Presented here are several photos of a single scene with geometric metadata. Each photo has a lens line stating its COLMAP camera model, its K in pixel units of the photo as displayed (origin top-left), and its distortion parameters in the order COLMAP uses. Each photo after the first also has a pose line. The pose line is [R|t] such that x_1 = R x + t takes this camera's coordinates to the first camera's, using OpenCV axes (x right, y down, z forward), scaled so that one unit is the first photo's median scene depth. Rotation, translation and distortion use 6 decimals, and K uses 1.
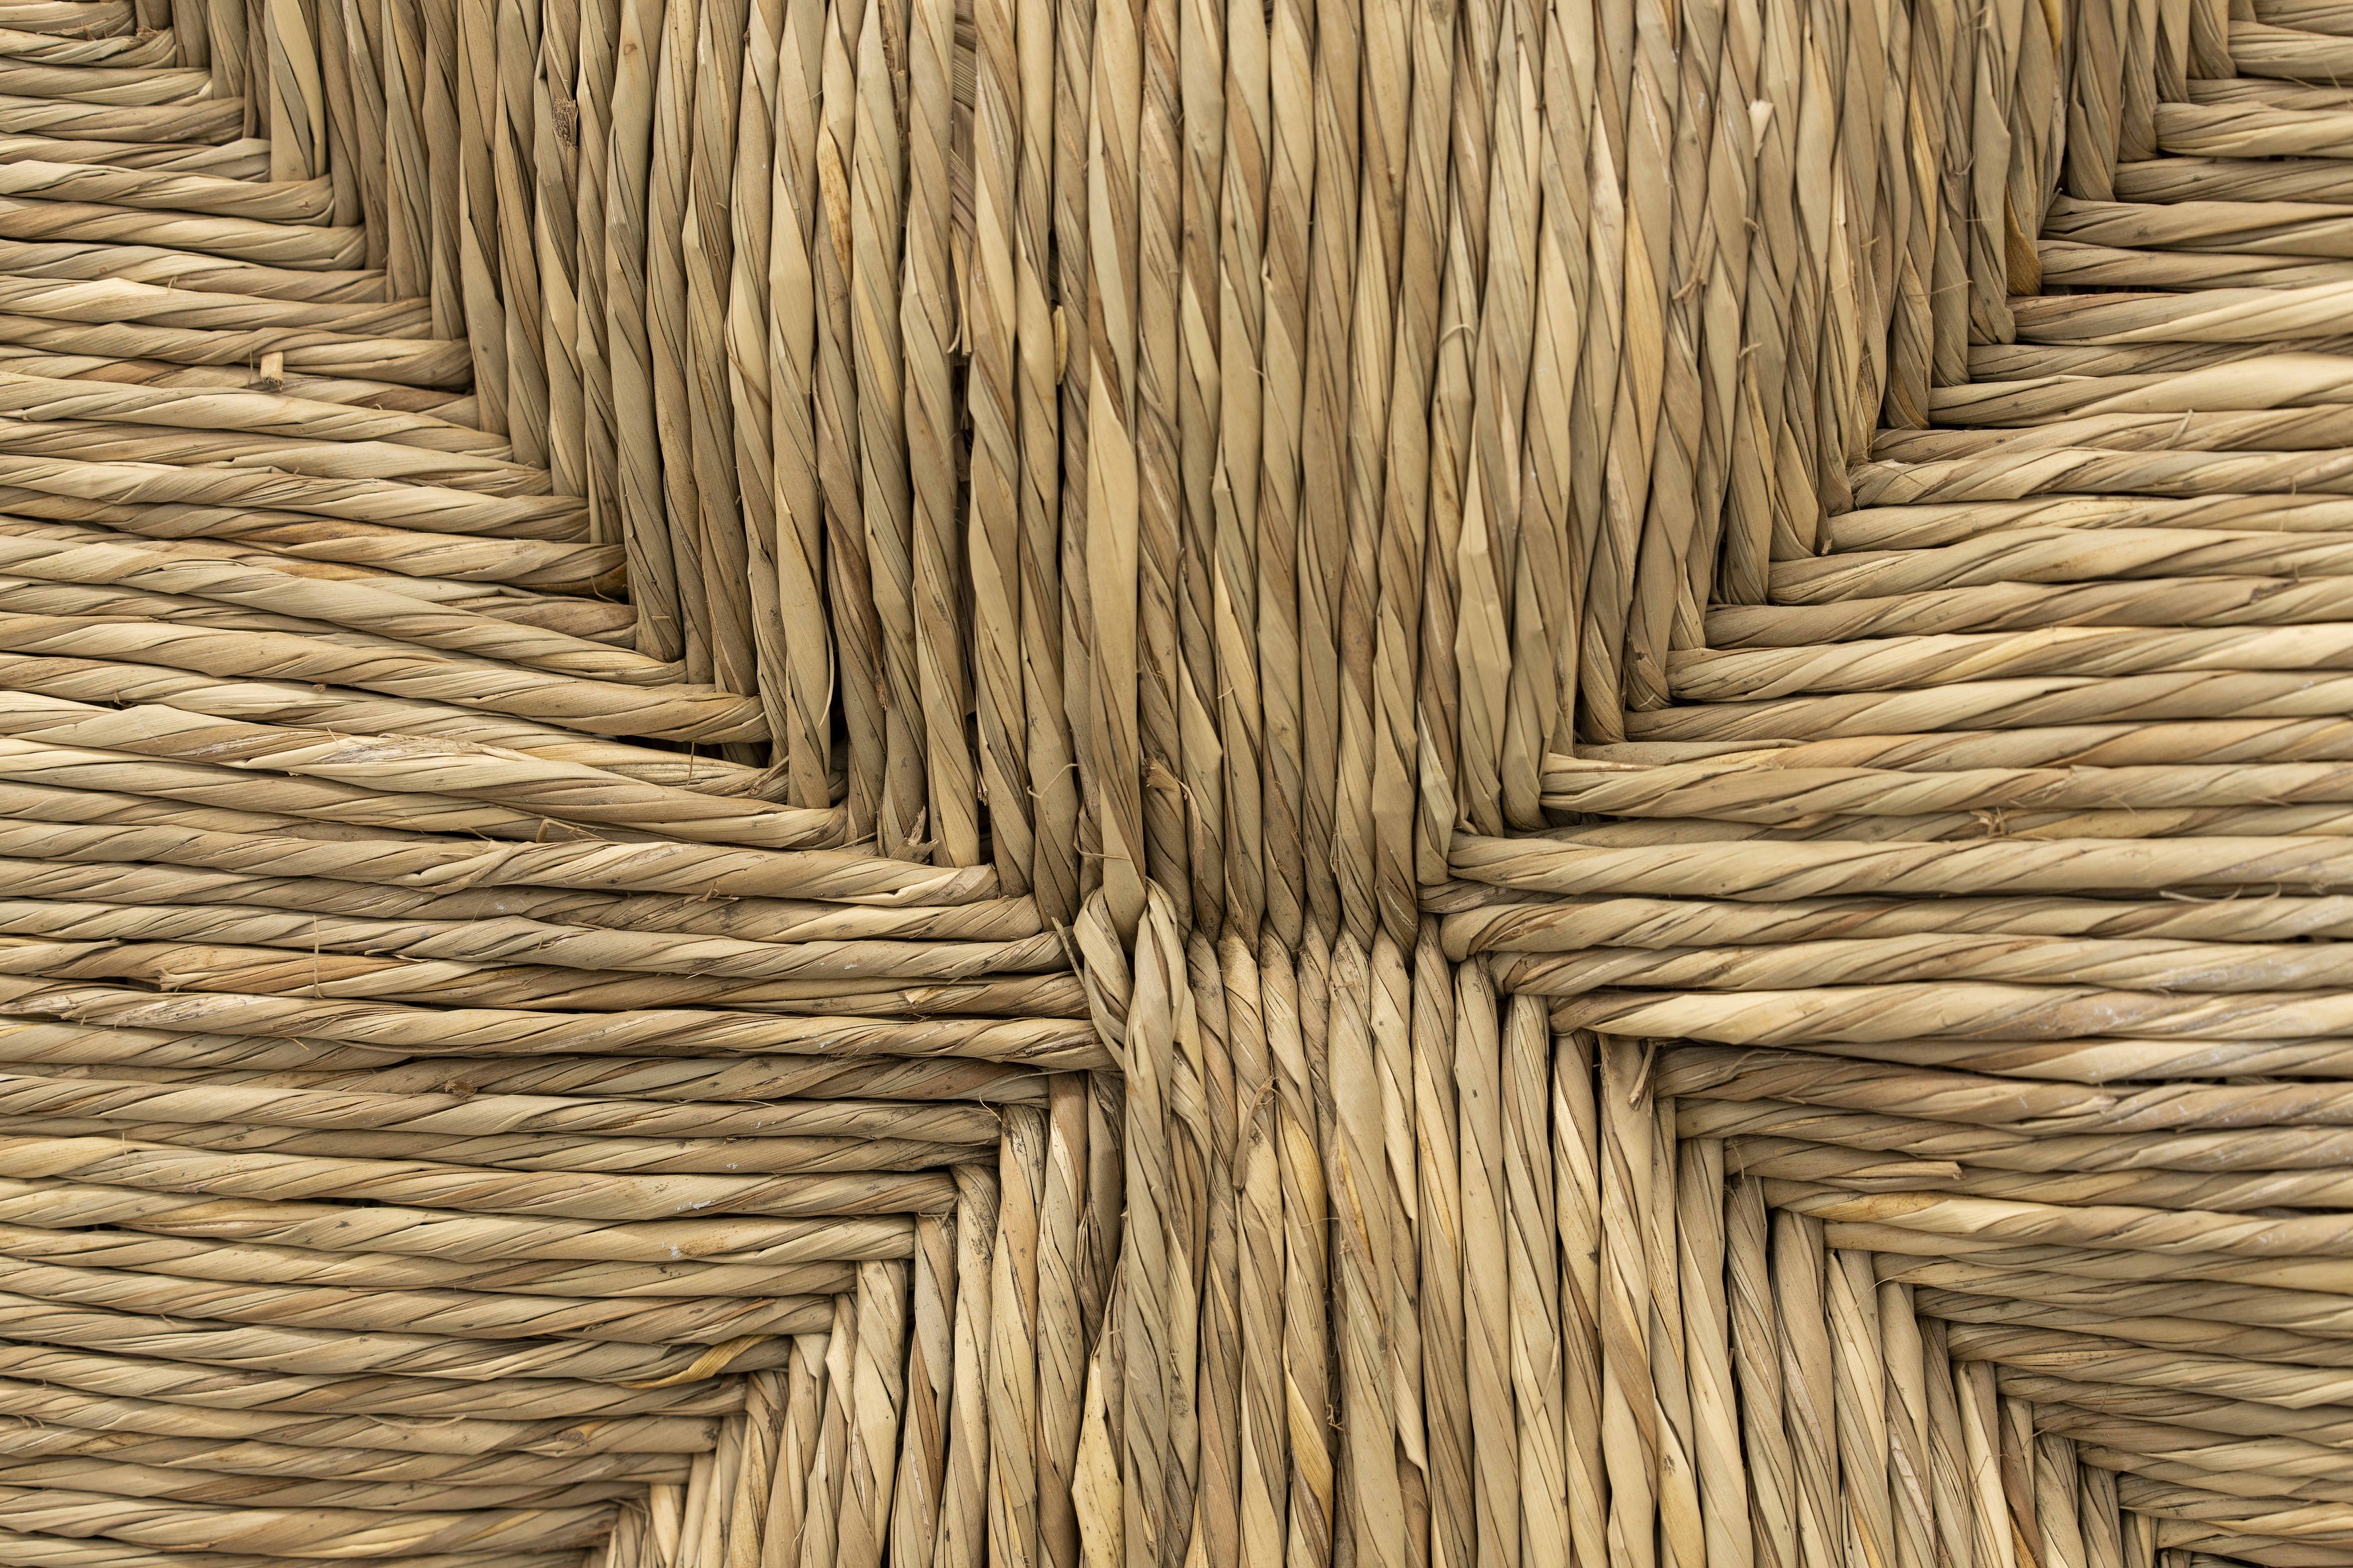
lens RADIAL K [[3754.1, 0, 1176.4], [0, 3754.1, 777.2], [0, 0, 1]] dist [0.001186, 0.000000]
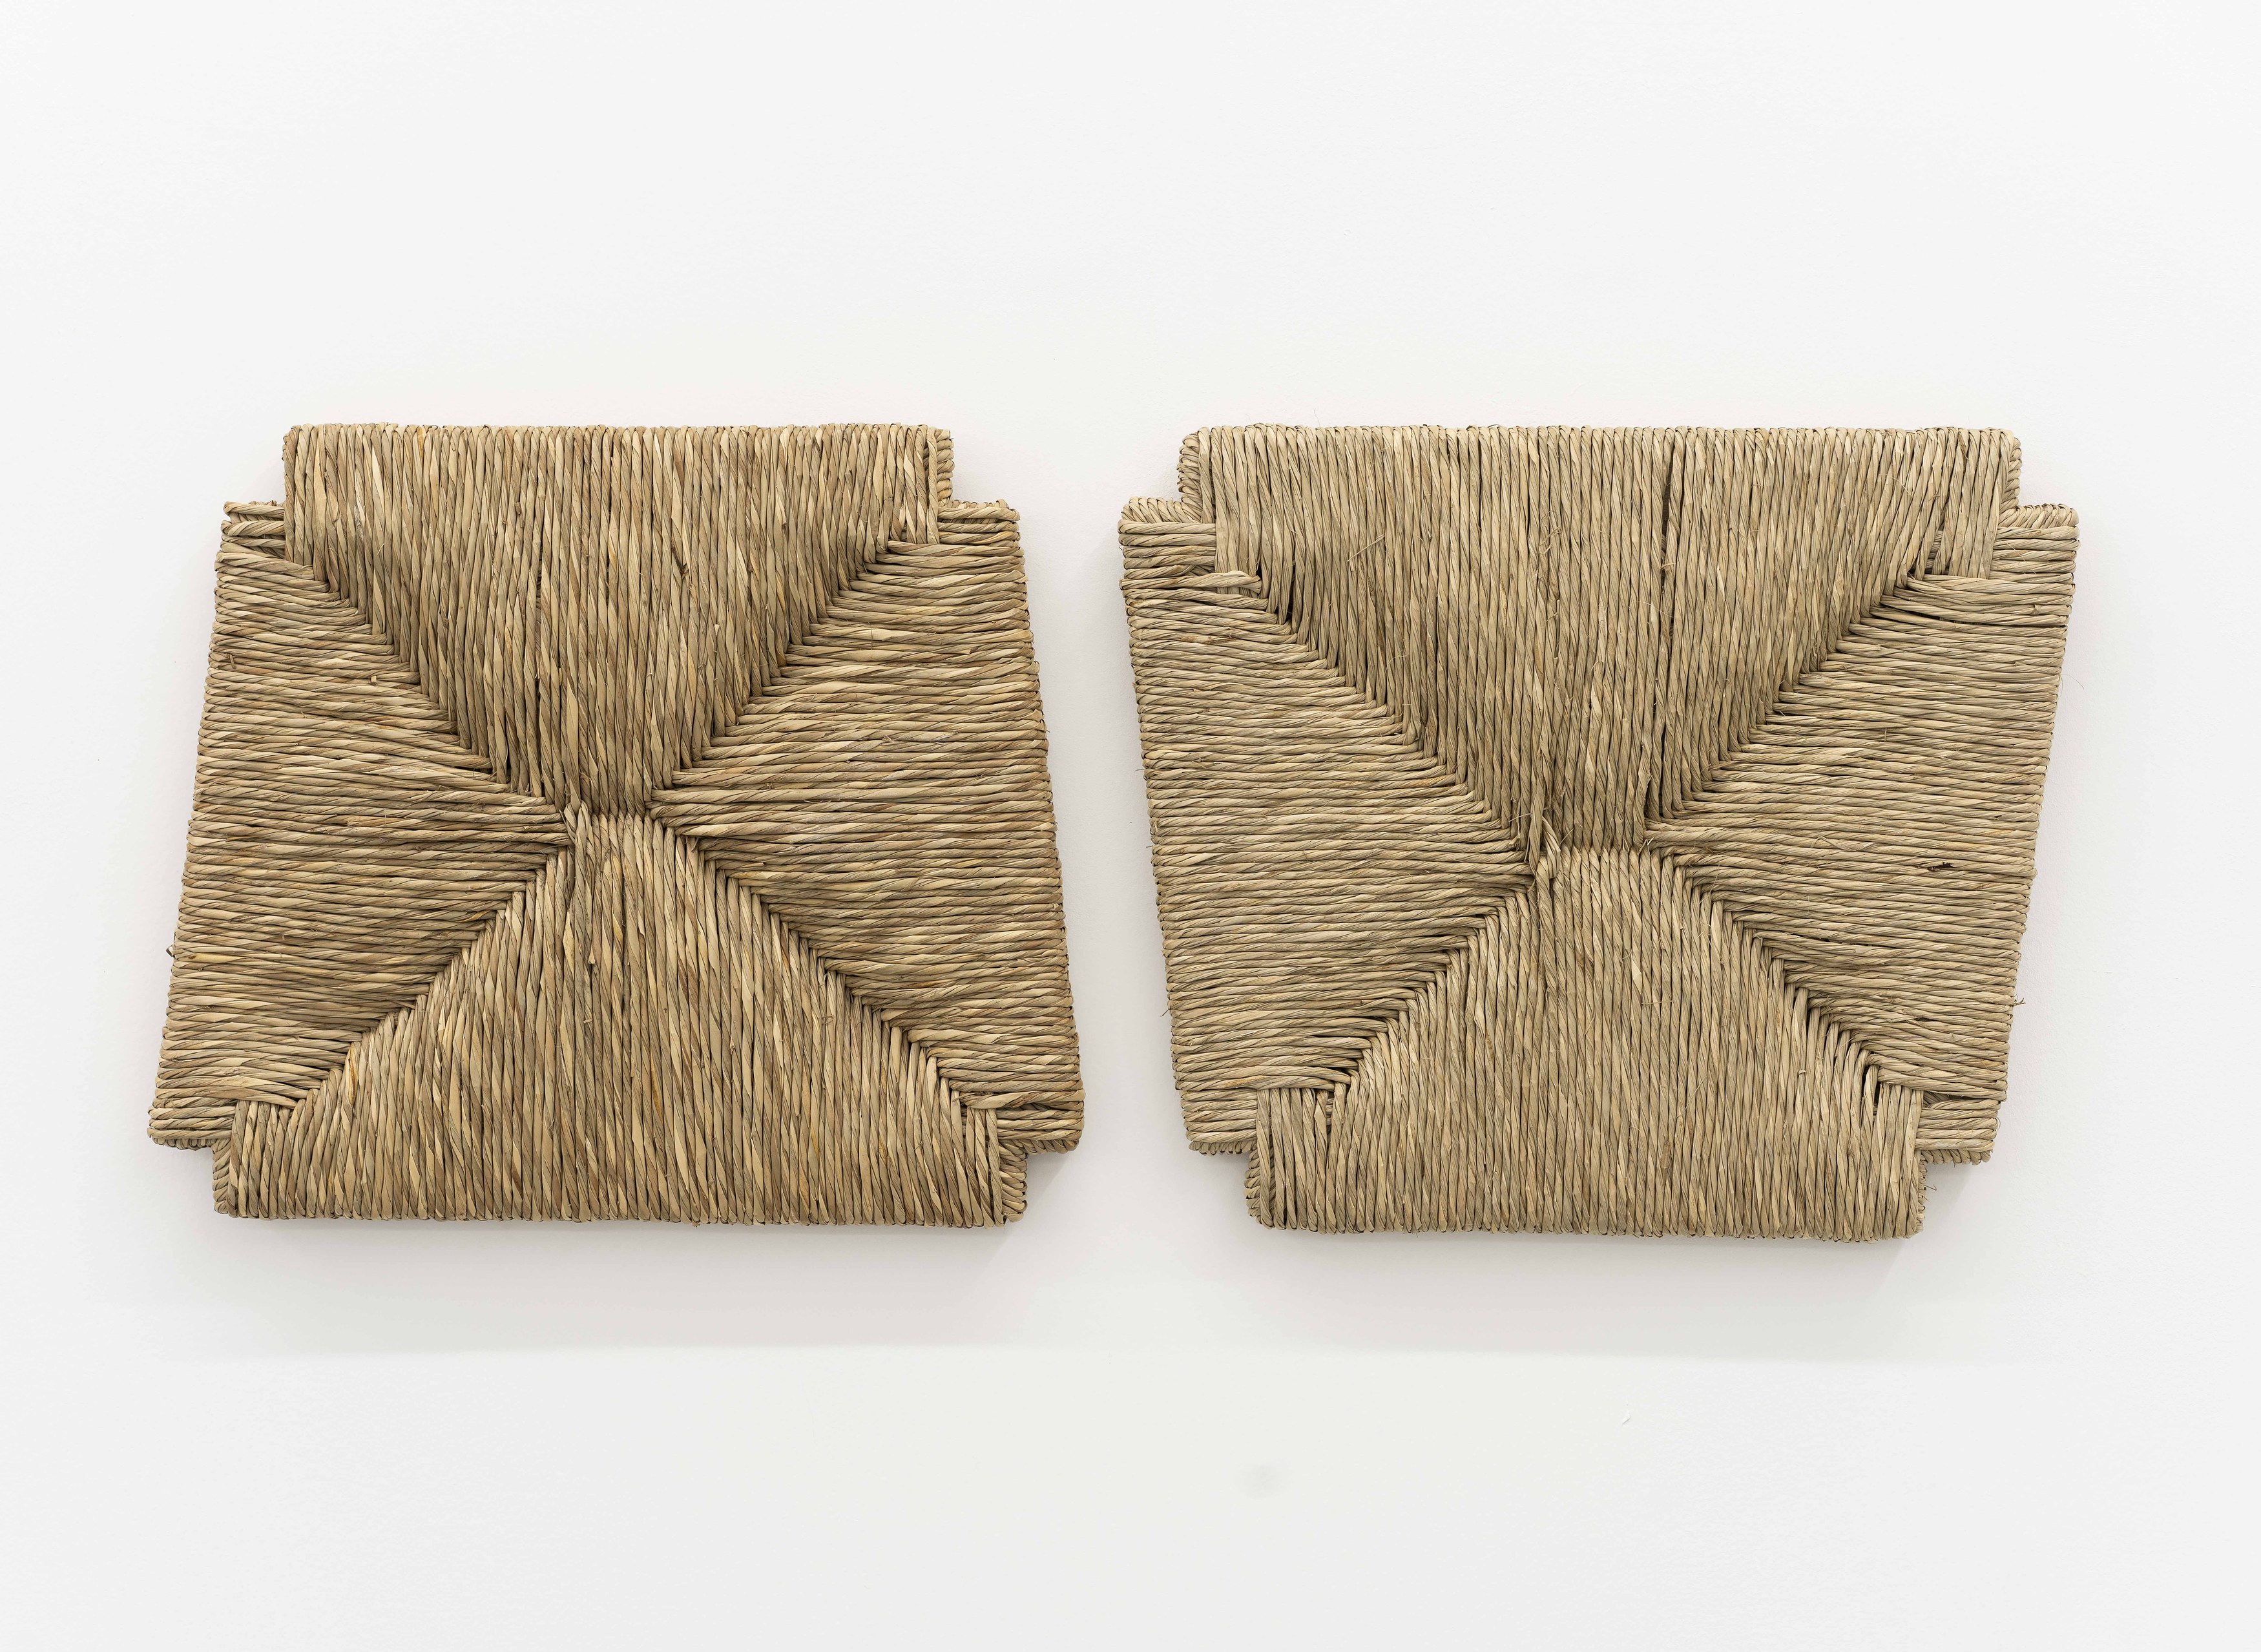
lens RADIAL K [[3851.9, 0, 1127.6], [0, 3851.9, 832.5], [0, 0, 1]] dist [-0.031219, 0.000000]
pose [[0.996506, 0.002352, 0.083486, 0.248943], [-0.000450, 0.999740, -0.022788, 0.164888], [-0.083518, 0.022671, 0.996248, -3.451517]]
